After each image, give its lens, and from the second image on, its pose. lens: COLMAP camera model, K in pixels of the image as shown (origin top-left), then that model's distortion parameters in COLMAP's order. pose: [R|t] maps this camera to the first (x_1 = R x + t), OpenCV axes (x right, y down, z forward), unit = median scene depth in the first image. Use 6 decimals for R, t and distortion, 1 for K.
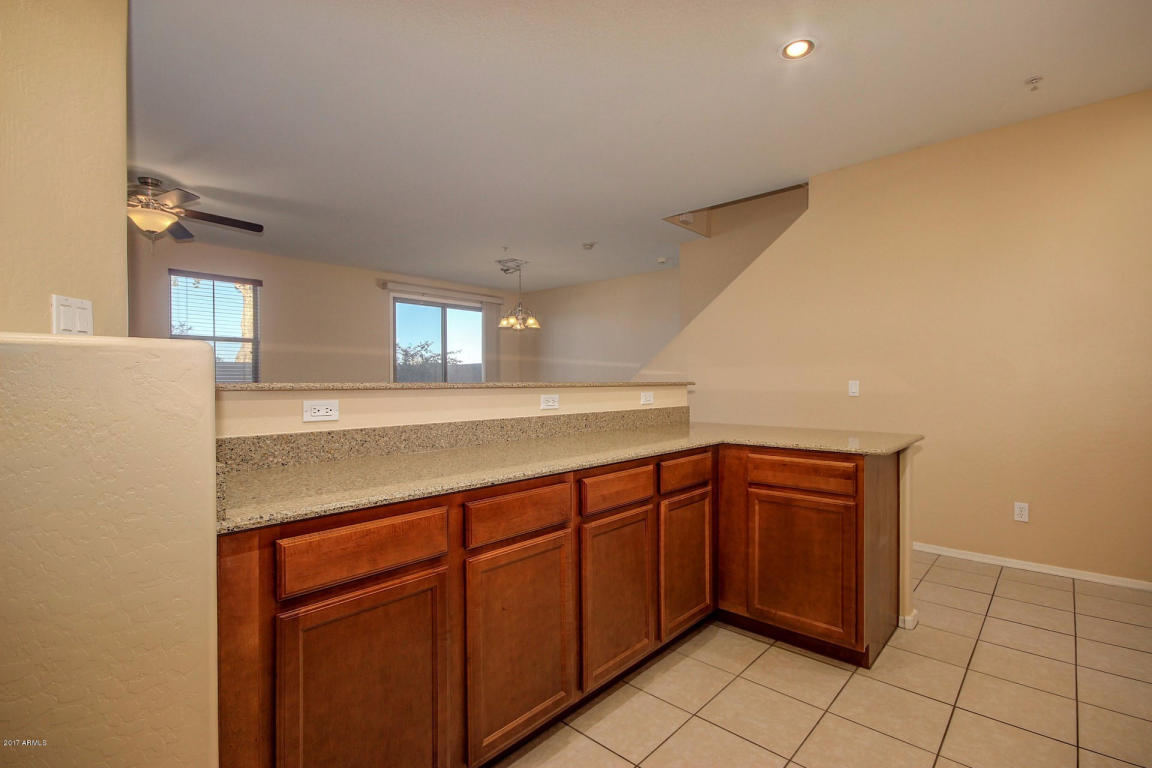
lens RADIAL K [[530.8, 0, 584.1], [0, 530.8, 389.1], [0, 0, 1]] dist [0.003570, -0.001672]
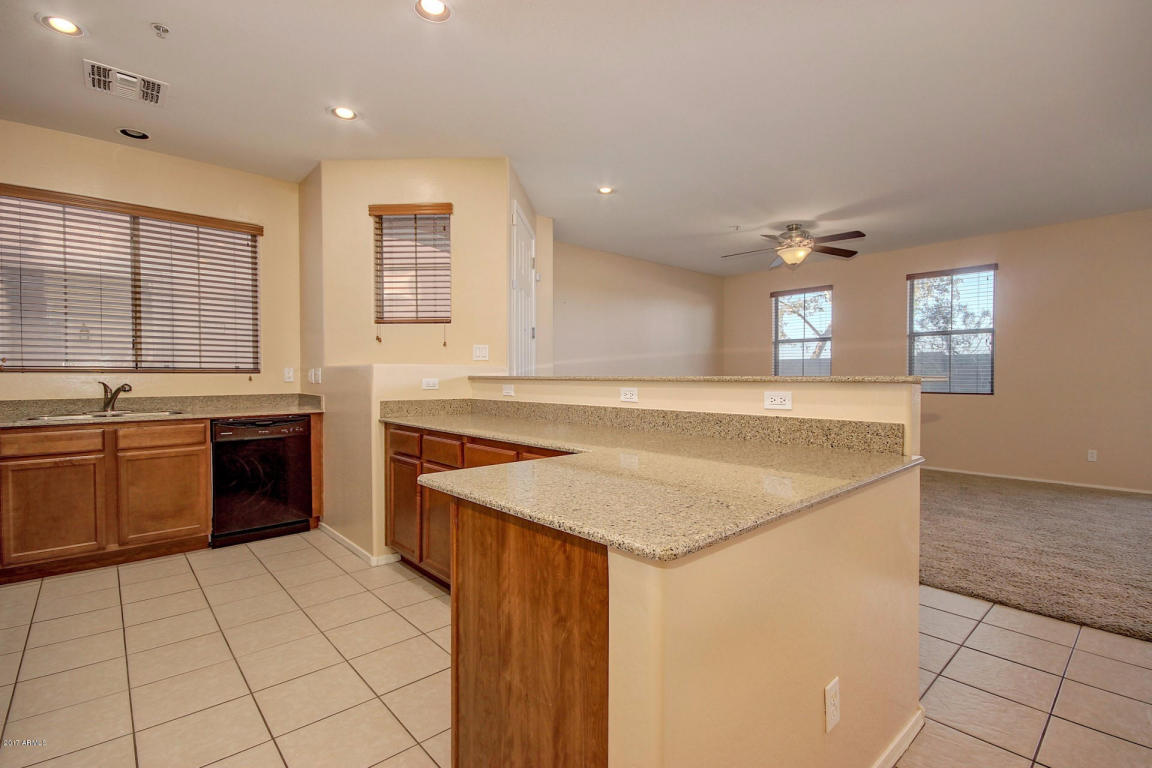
lens RADIAL K [[530.8, 0, 615.9], [0, 530.8, 392.1], [0, 0, 1]] dist [0.003570, -0.001672]
pose [[-0.065474, 0.033110, -0.997305, 0.939898], [-0.013416, 0.999330, 0.034058, -0.015617], [0.997764, 0.015610, -0.064986, 1.011605]]
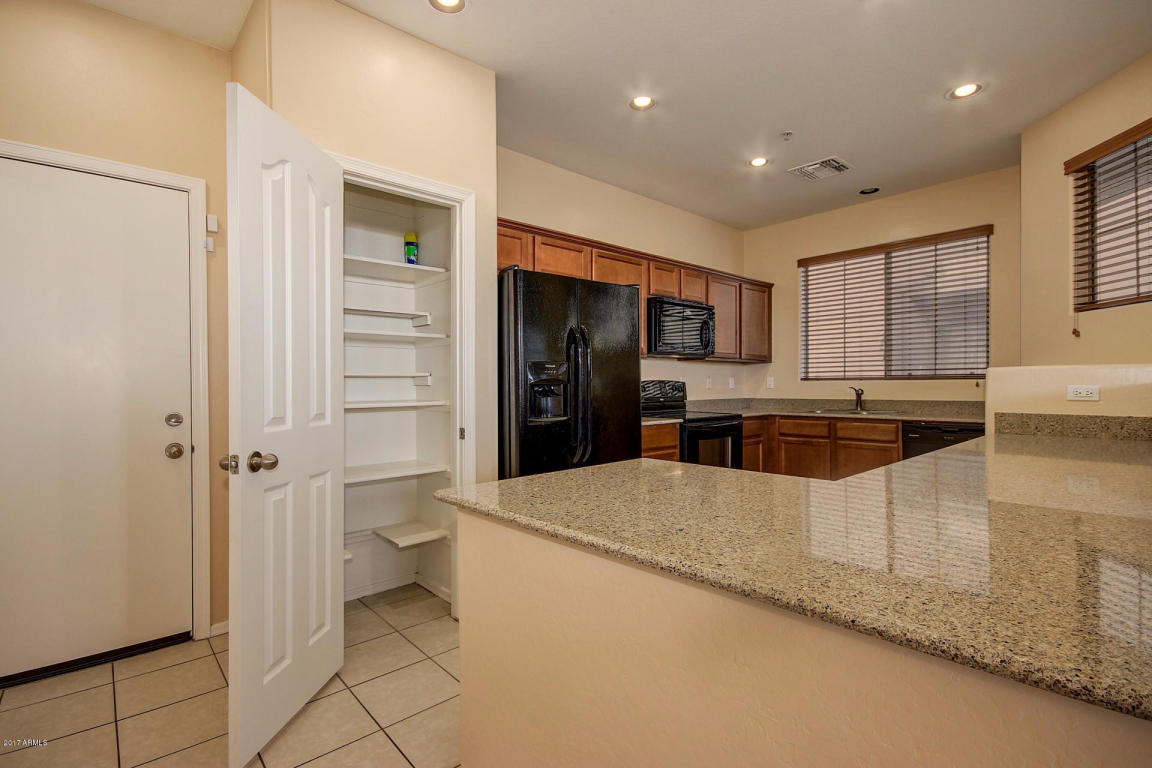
lens RADIAL K [[530.8, 0, 578.1], [0, 530.8, 388.5], [0, 0, 1]] dist [0.003570, -0.001672]
pose [[-0.994055, 0.007491, 0.108618, 0.439418], [0.009953, 0.999705, 0.022147, -0.021235], [-0.108420, 0.023096, -0.993837, 1.467832]]
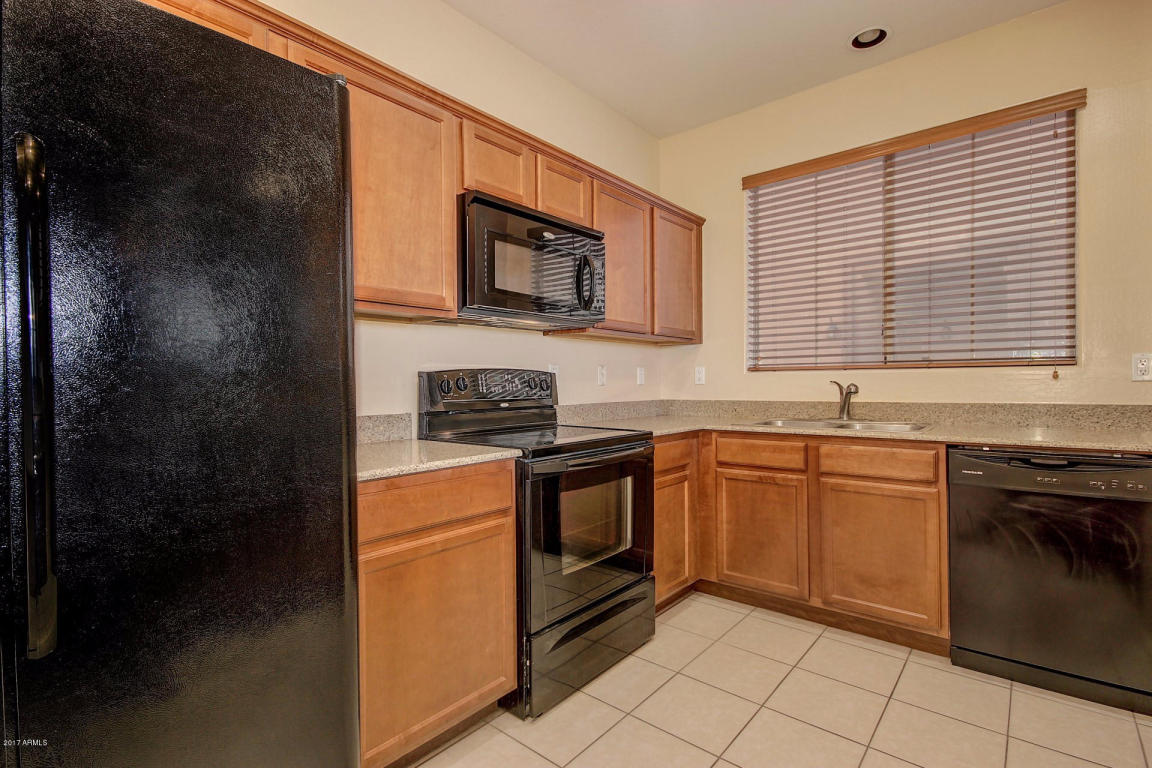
lens RADIAL K [[530.8, 0, 572.6], [0, 530.8, 384.3], [0, 0, 1]] dist [0.003570, -0.001672]
pose [[-0.999827, 0.010213, -0.015567, 0.268863], [0.009928, 0.999783, 0.018297, 0.002803], [0.015750, 0.018139, -0.999711, 0.698300]]
